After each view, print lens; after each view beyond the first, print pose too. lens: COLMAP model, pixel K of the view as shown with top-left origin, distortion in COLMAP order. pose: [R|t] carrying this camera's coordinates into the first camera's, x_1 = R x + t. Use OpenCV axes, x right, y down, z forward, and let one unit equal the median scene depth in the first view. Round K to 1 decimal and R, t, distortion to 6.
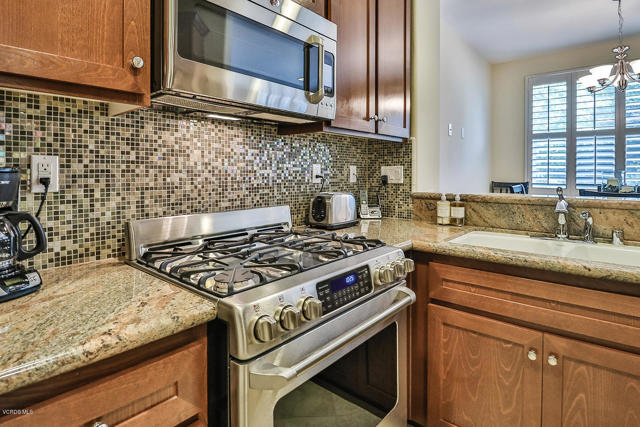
lens RADIAL K [[342.4, 0, 314.6], [0, 342.4, 179.1], [0, 0, 1]] dist [-0.013866, -0.003013]
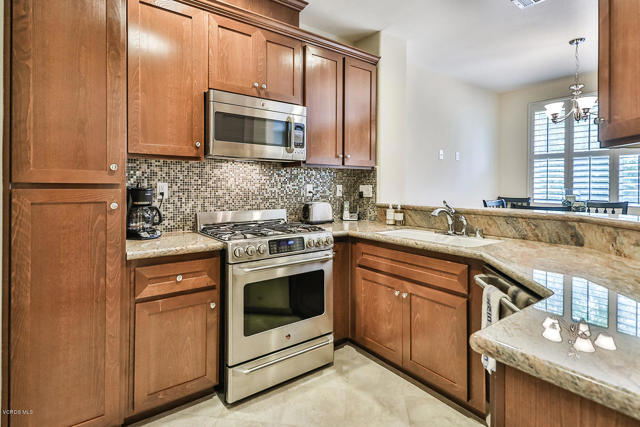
lens RADIAL K [[331.4, 0, 310.7], [0, 331.4, 191.6], [0, 0, 1]] dist [0.020423, -0.005516]
pose [[0.974005, 0.007843, -0.226390, 0.446773], [-0.008404, 0.999964, -0.001515, -0.009577], [0.226370, 0.003378, 0.974036, -0.622717]]
